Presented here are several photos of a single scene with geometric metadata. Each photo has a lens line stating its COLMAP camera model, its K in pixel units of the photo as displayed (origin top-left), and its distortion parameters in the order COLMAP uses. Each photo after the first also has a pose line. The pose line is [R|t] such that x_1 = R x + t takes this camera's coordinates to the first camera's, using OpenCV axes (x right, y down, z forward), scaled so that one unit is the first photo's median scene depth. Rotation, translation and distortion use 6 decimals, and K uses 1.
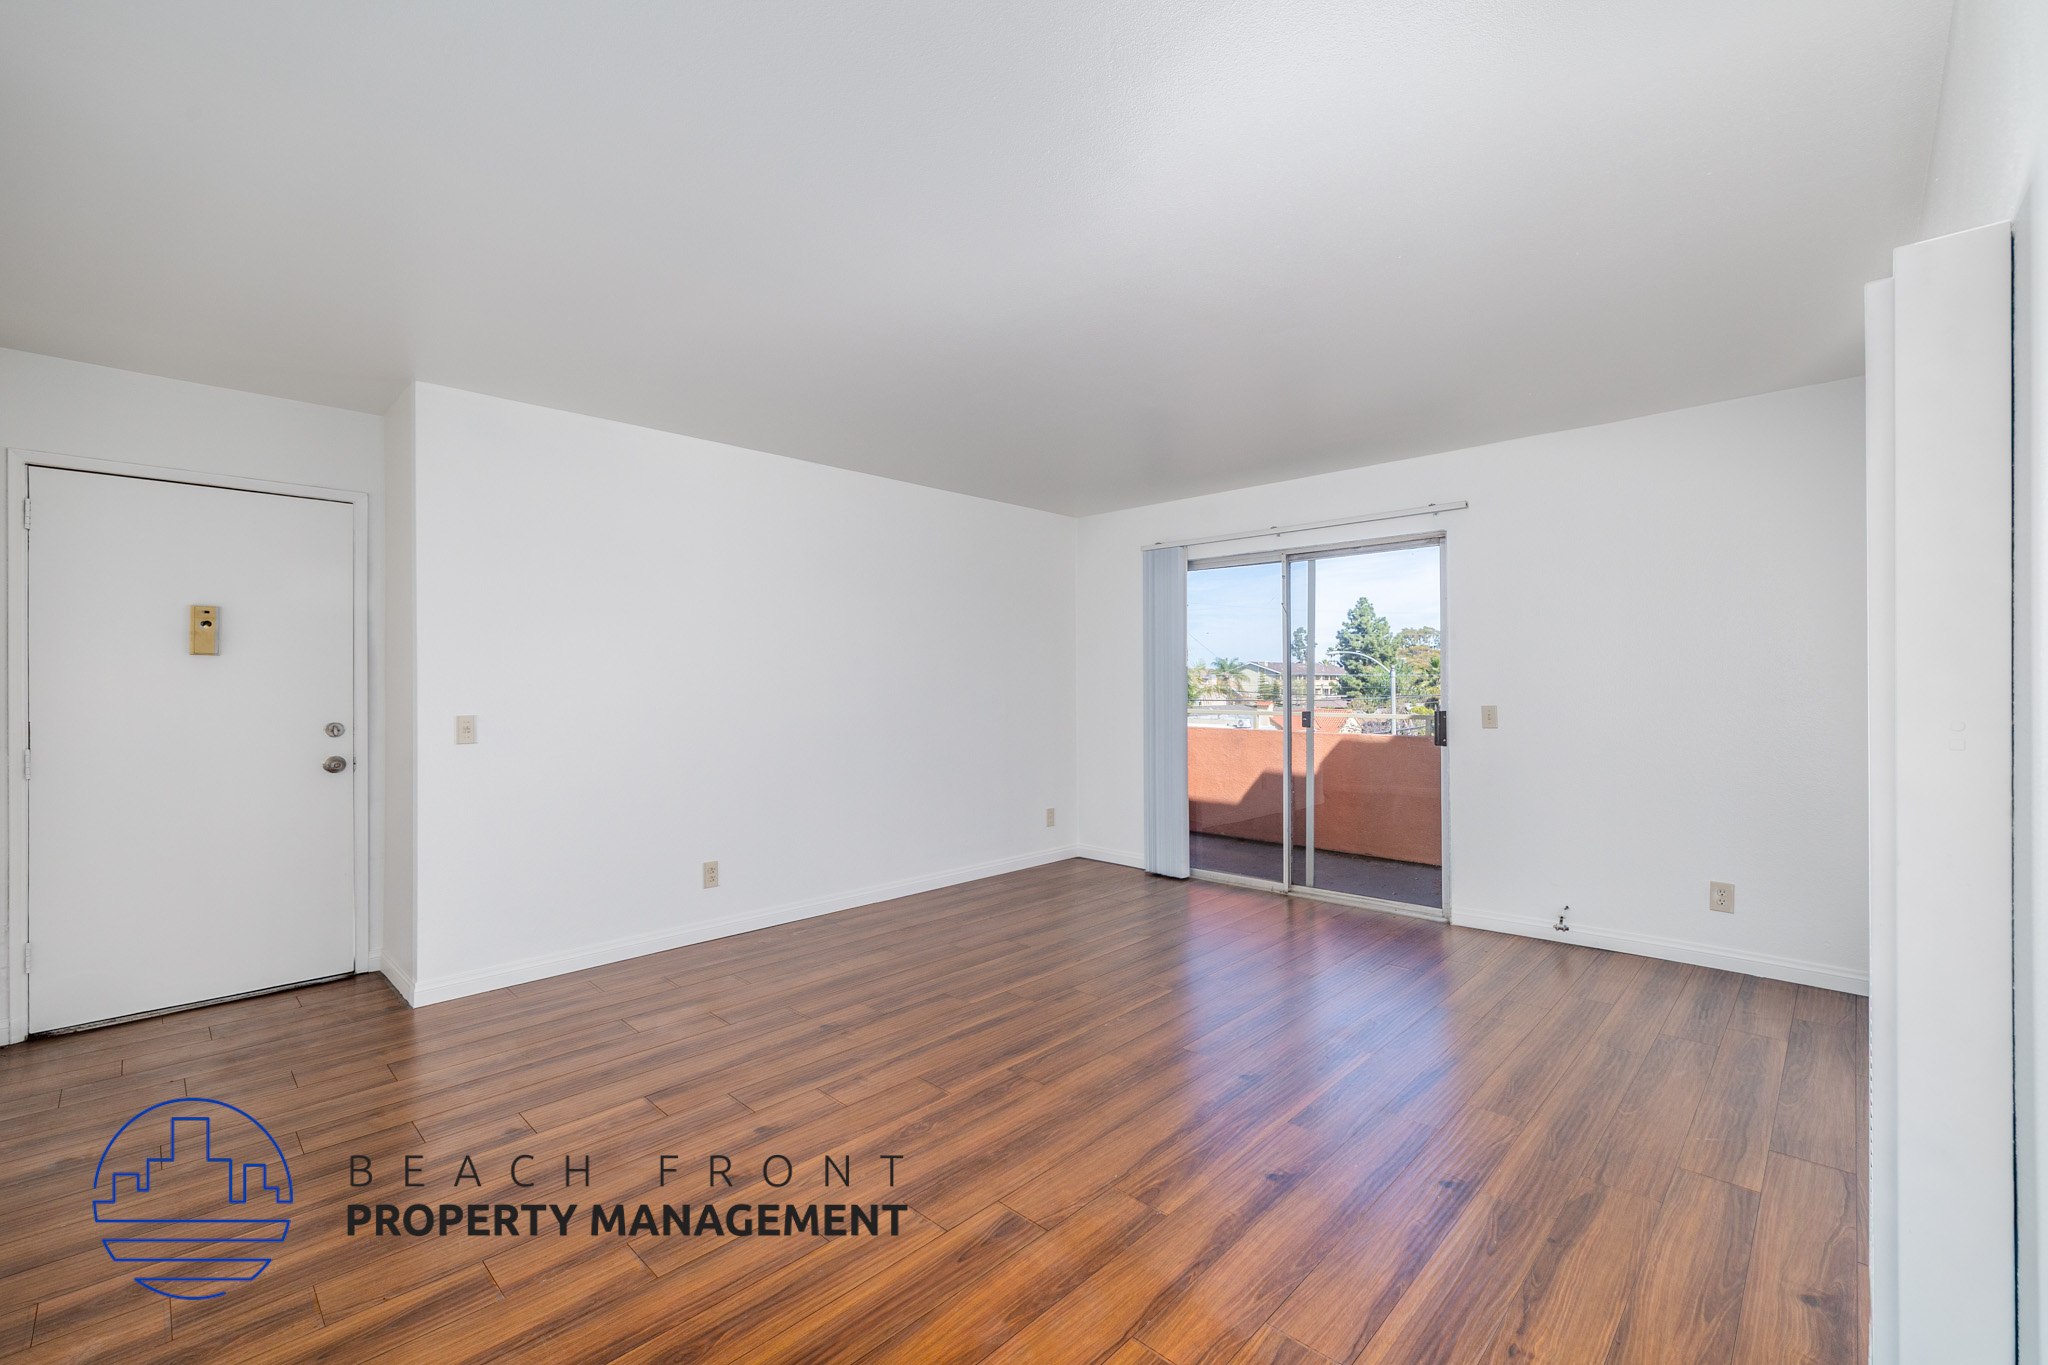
lens RADIAL K [[859.3, 0, 1020.5], [0, 859.3, 684.2], [0, 0, 1]] dist [0.001172, -0.000005]
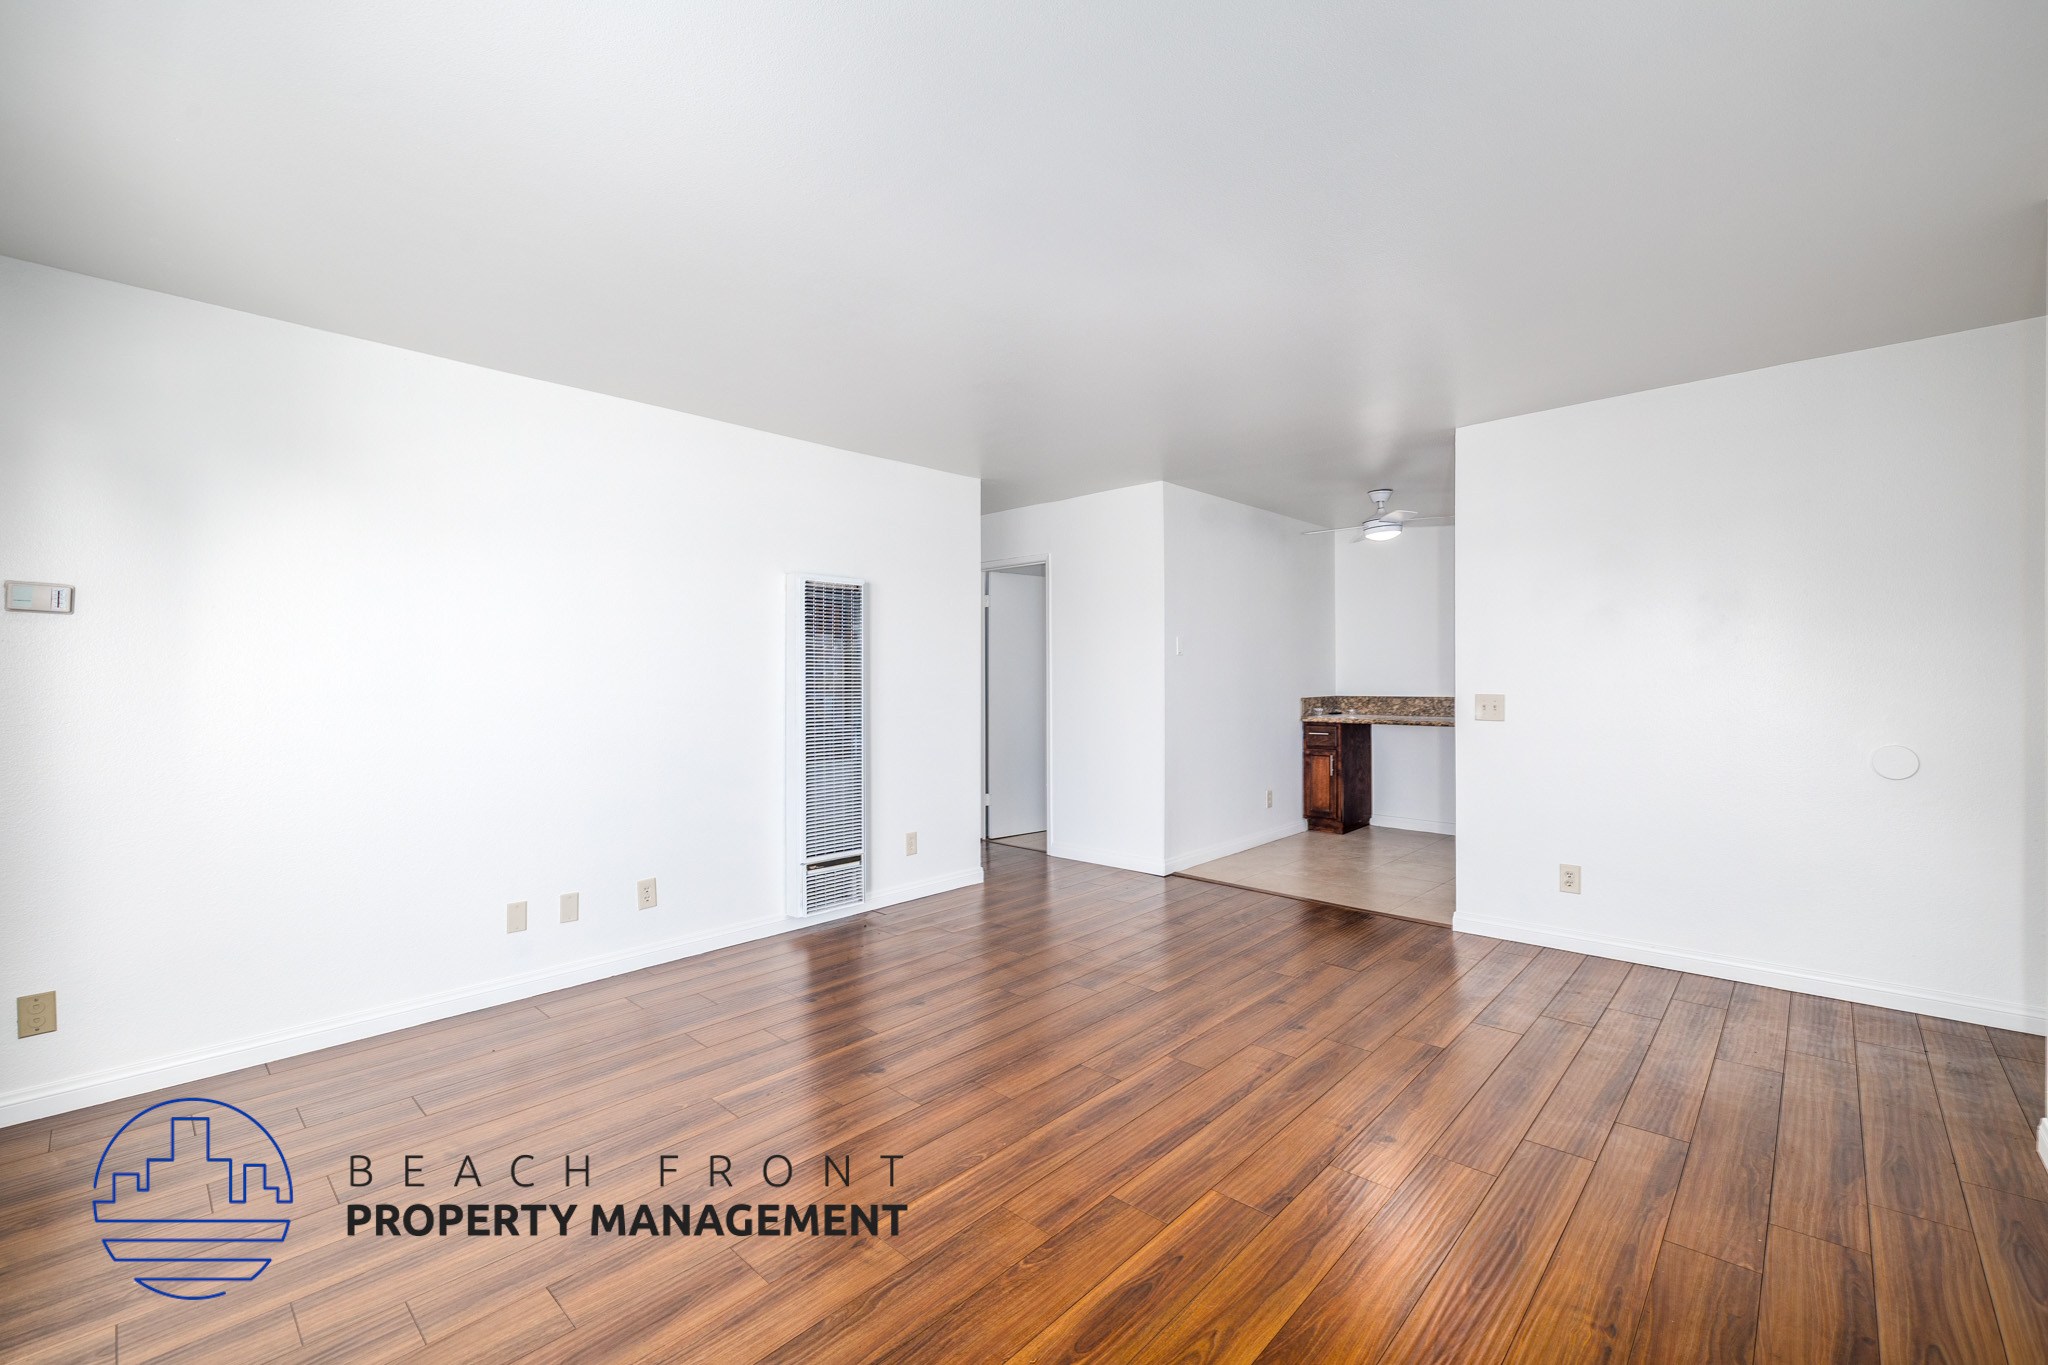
lens RADIAL K [[859.3, 0, 1020.5], [0, 859.3, 684.2], [0, 0, 1]] dist [0.001172, -0.000005]
pose [[-0.999795, 0.010886, -0.017079, 0.100375], [0.010654, 0.999851, 0.013601, -0.003490], [0.017225, 0.013416, -0.999762, 1.823212]]
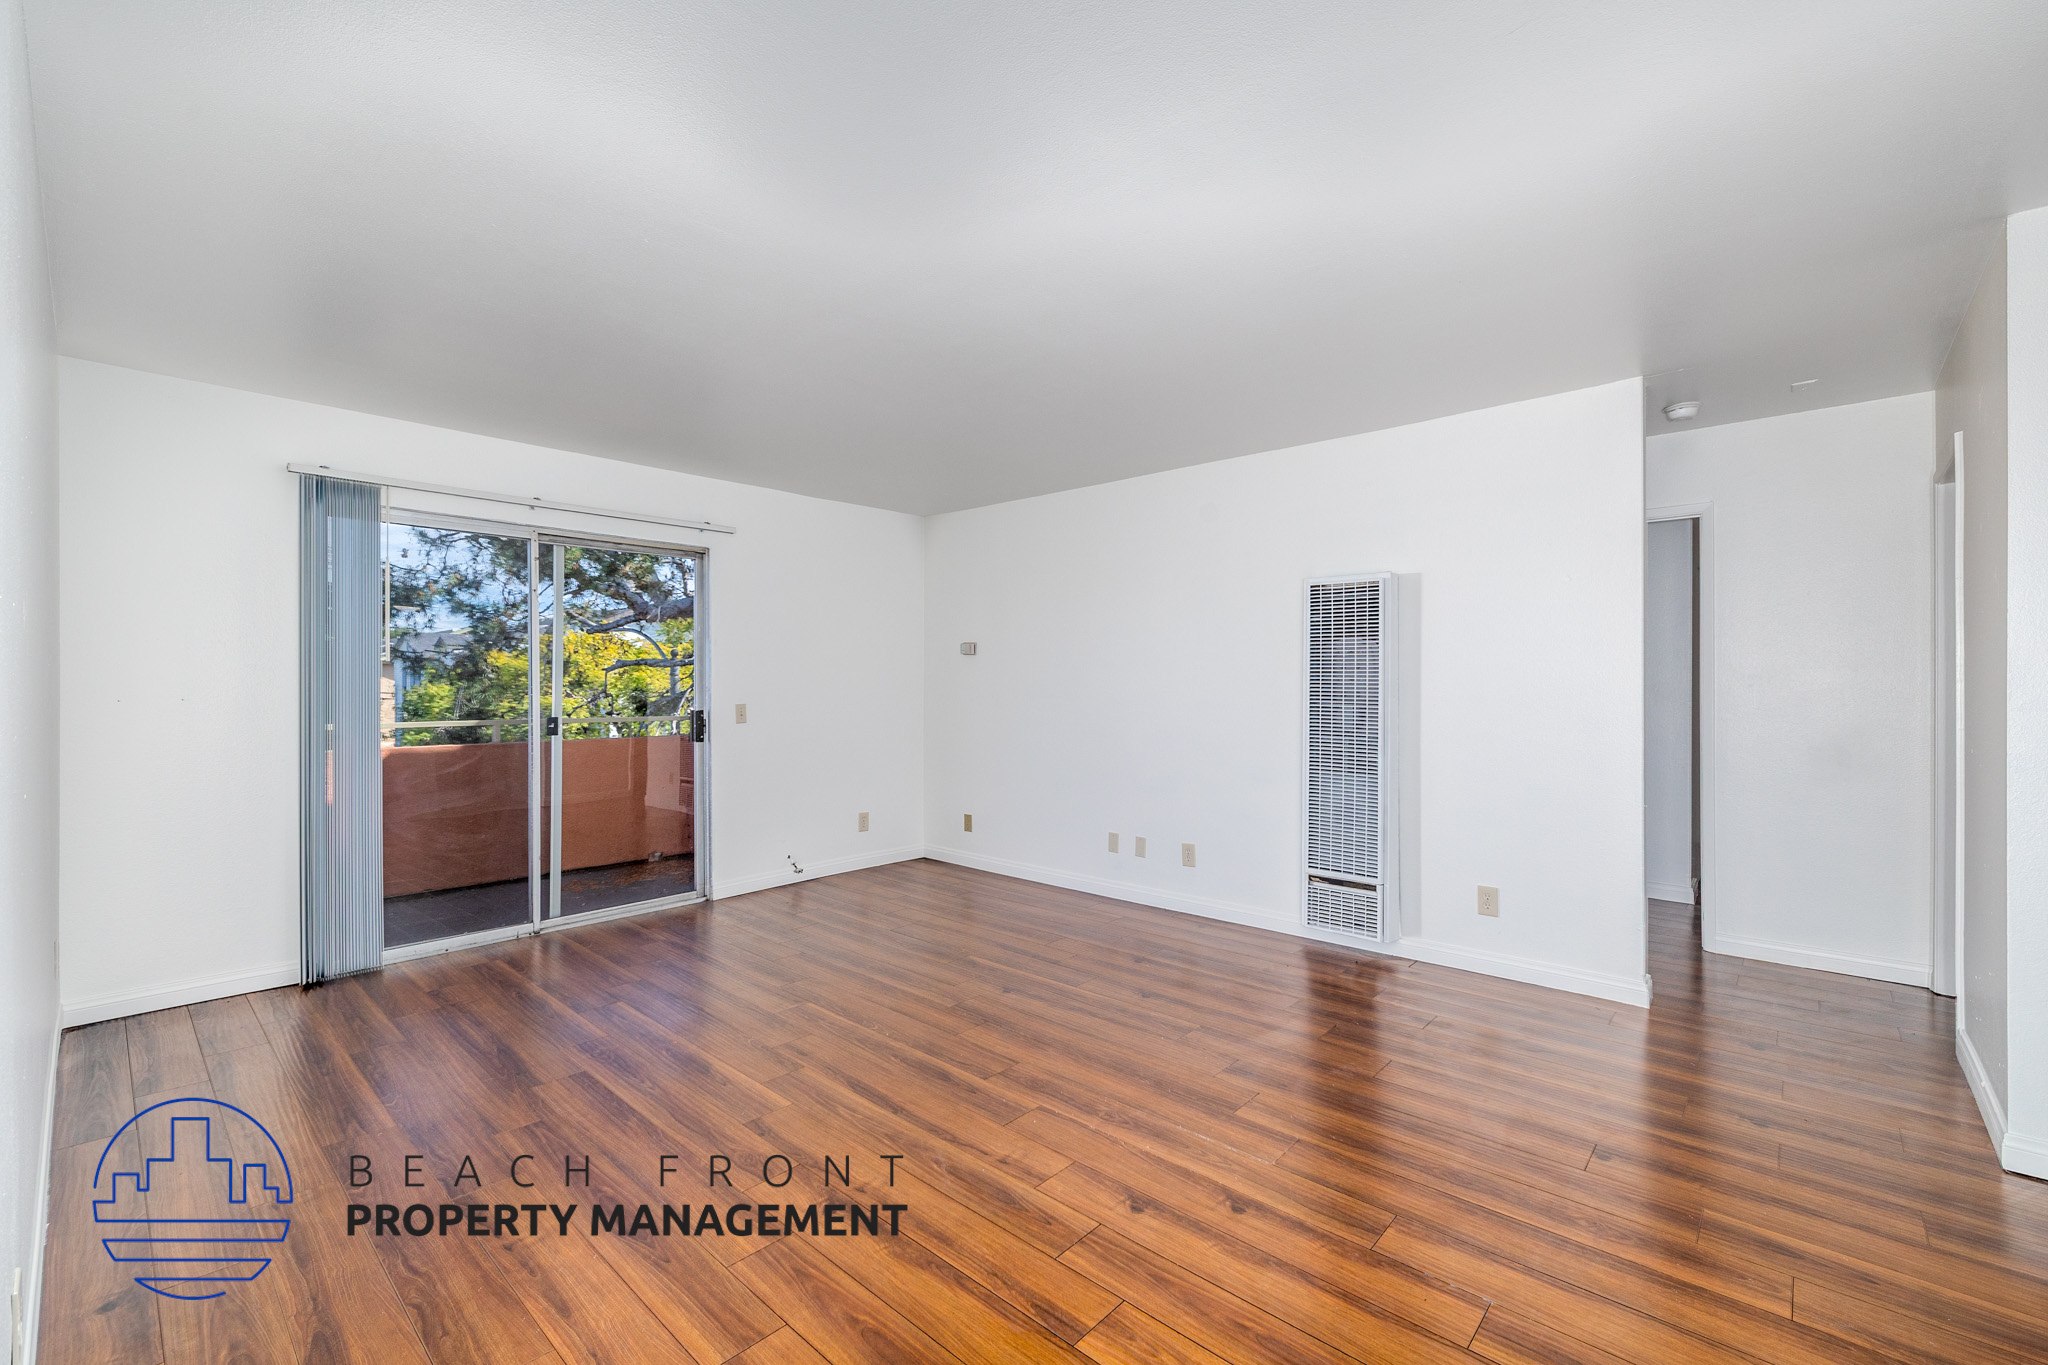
lens RADIAL K [[859.3, 0, 1020.5], [0, 859.3, 684.2], [0, 0, 1]] dist [0.001172, -0.000005]
pose [[-0.025837, 0.004097, 0.999658, -0.929255], [0.003177, 0.999987, -0.004016, 0.005701], [-0.999661, 0.003072, -0.025850, 0.922966]]
